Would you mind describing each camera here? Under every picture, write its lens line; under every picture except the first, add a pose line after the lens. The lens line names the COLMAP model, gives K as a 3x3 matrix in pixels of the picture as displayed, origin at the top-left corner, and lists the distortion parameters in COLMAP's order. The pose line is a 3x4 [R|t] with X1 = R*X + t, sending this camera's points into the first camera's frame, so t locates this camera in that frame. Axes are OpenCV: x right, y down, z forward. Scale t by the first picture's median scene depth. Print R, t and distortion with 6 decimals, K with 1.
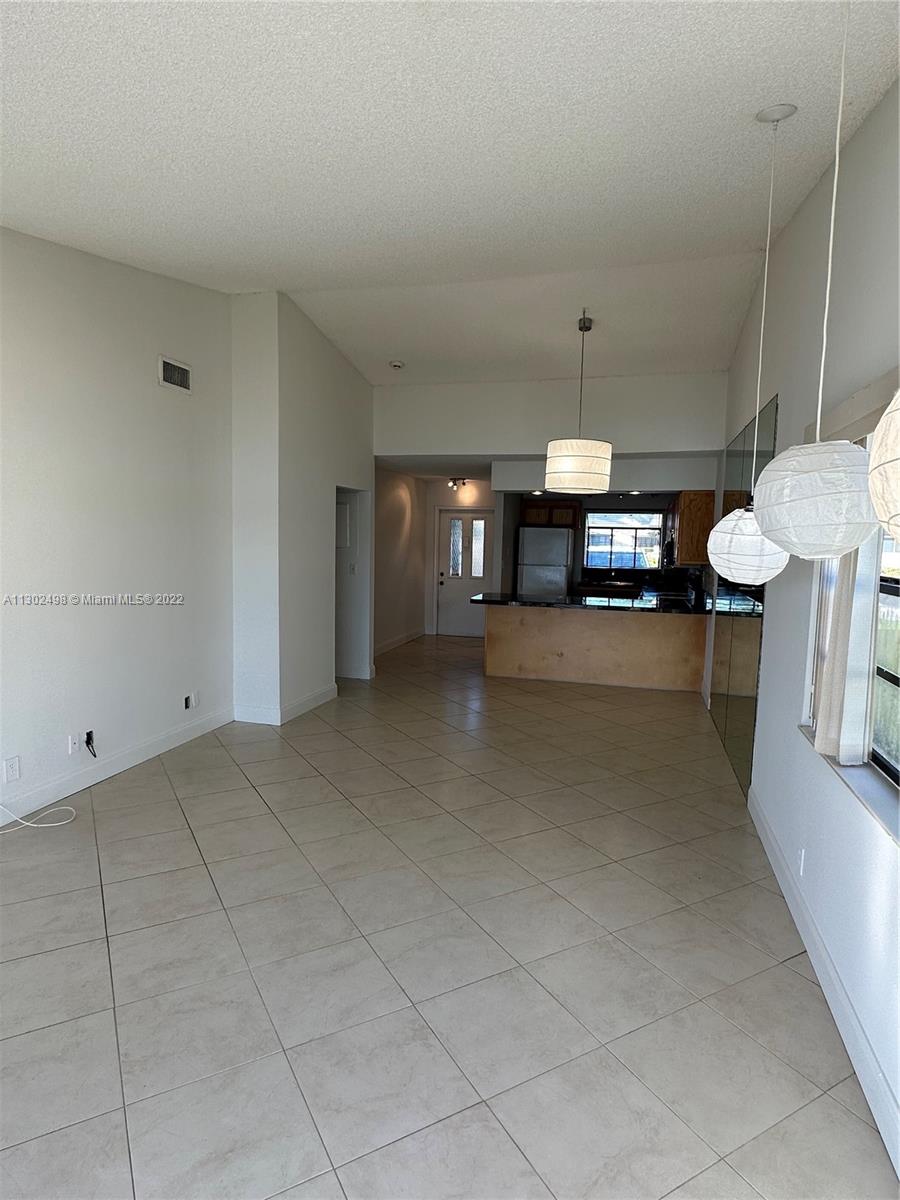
lens RADIAL K [[680.5, 0, 448.1], [0, 680.5, 601.8], [0, 0, 1]] dist [-0.011018, 0.002834]
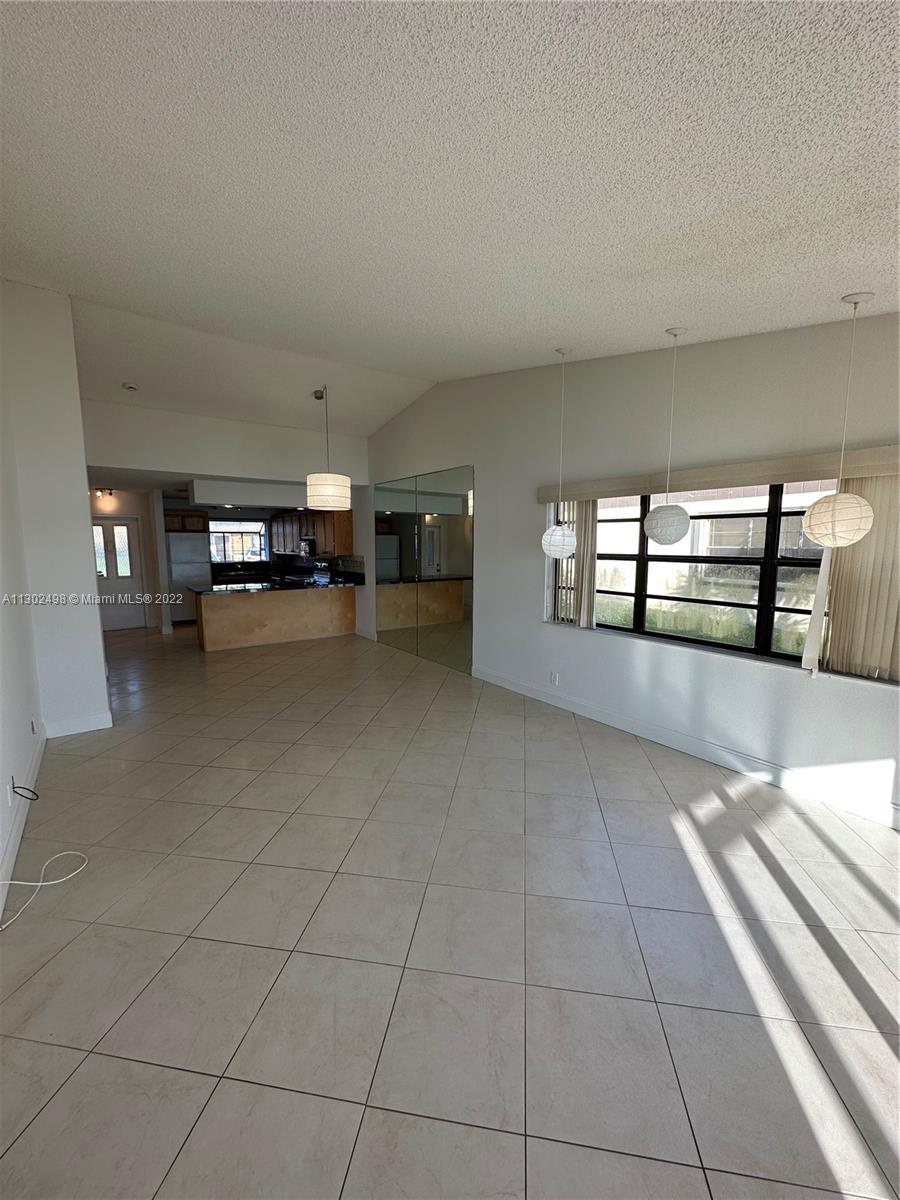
lens RADIAL K [[479.1, 0, 451.1], [0, 479.1, 600.2], [0, 0, 1]] dist [-0.008802, 0.000806]
pose [[0.612042, -0.116999, 0.782123, -0.262791], [0.088218, 0.992924, 0.079499, -0.012436], [-0.785890, 0.020341, 0.618032, 0.076481]]
